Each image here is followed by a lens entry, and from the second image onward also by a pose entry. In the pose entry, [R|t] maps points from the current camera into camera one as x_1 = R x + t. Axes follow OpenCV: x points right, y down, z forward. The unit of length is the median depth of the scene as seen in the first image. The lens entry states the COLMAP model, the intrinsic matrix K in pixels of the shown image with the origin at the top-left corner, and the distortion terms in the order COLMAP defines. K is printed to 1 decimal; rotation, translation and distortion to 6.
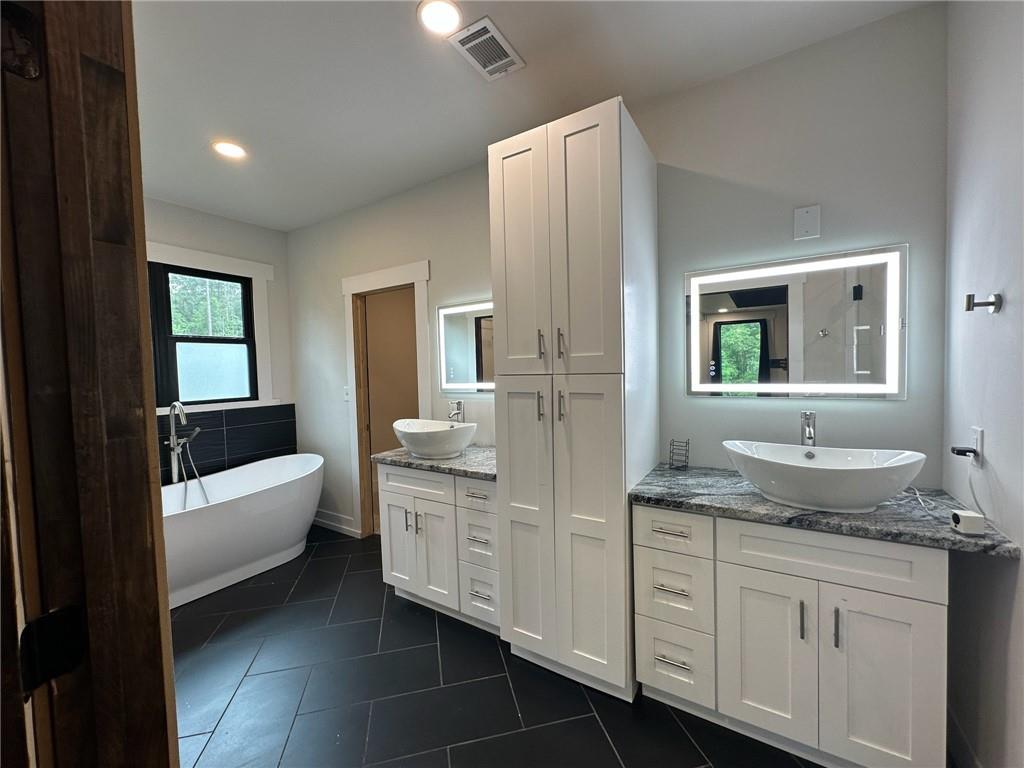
lens RADIAL K [[411.4, 0, 509.9], [0, 411.4, 384.9], [0, 0, 1]] dist [-0.004354, 0.000831]
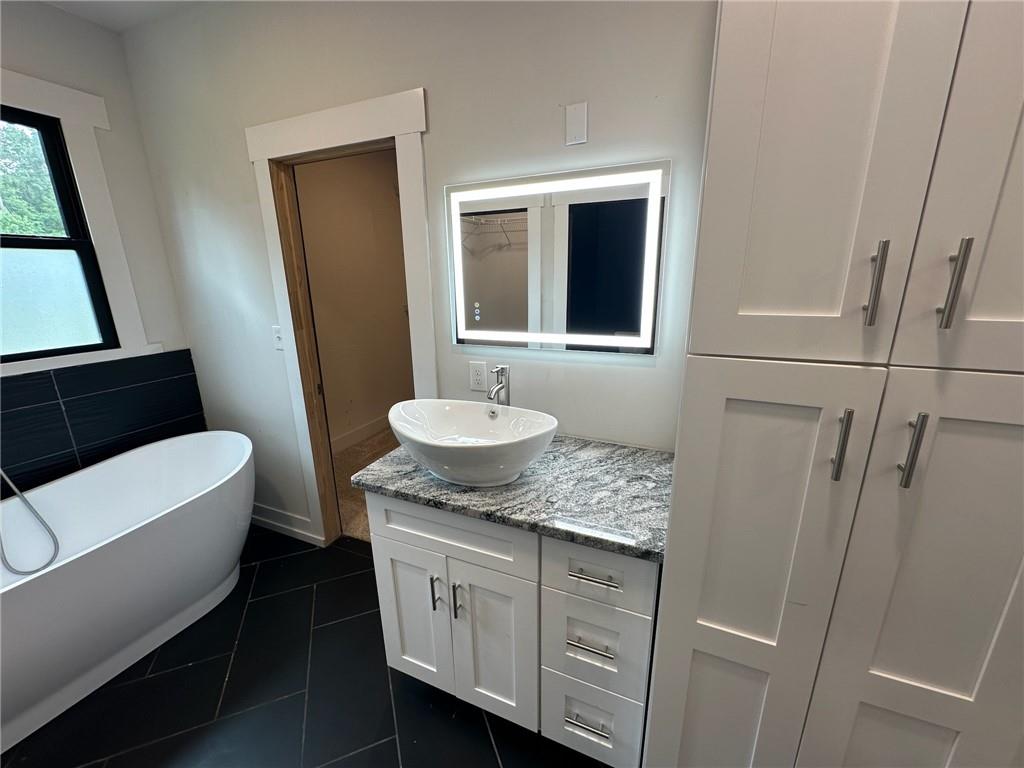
lens RADIAL K [[411.4, 0, 515.0], [0, 411.4, 385.9], [0, 0, 1]] dist [-0.004354, 0.000831]
pose [[0.987128, -0.029435, 0.157198, -0.233137], [-0.005335, 0.976309, 0.216314, -0.068141], [-0.159841, -0.214368, 0.963586, 0.534209]]
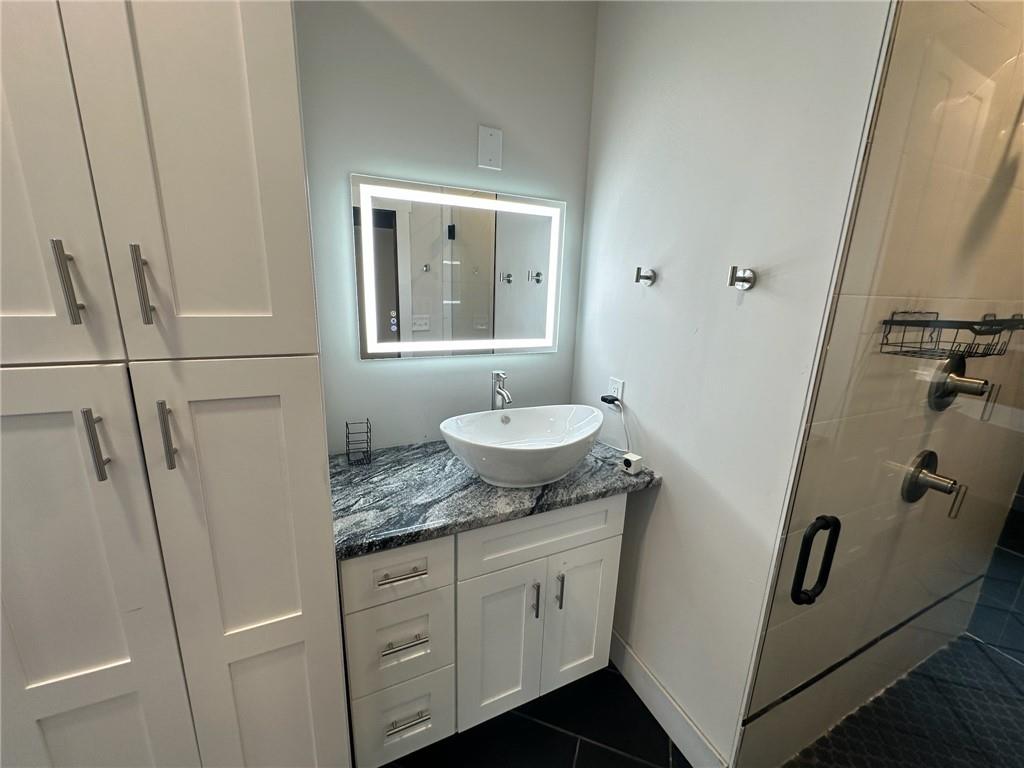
lens RADIAL K [[411.4, 0, 508.0], [0, 411.4, 383.0], [0, 0, 1]] dist [-0.004354, 0.000831]
pose [[0.537630, -0.158132, 0.828220, -0.024901], [-0.012429, 0.980663, 0.195307, -0.068512], [-0.843089, -0.115297, 0.525268, 0.366961]]
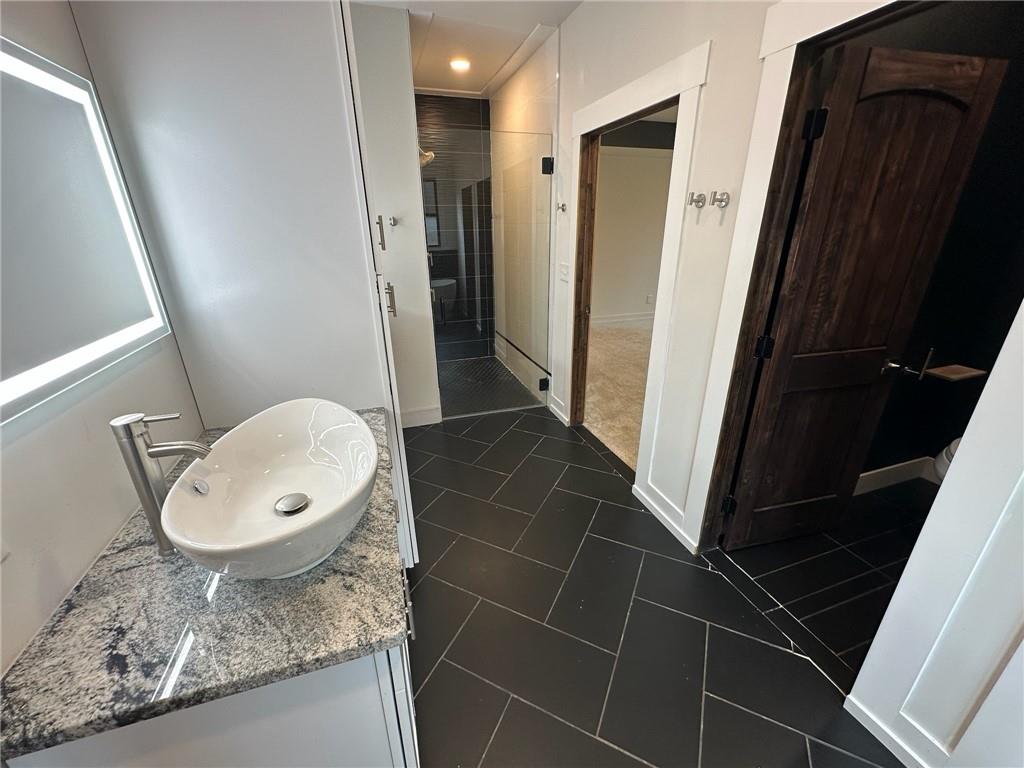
lens RADIAL K [[411.4, 0, 512.4], [0, 411.4, 383.8], [0, 0, 1]] dist [-0.004354, 0.000831]
pose [[-0.775859, -0.197282, 0.599269, -0.596199], [0.054429, 0.925382, 0.375107, -0.091073], [-0.628554, 0.323648, -0.707228, 1.234410]]
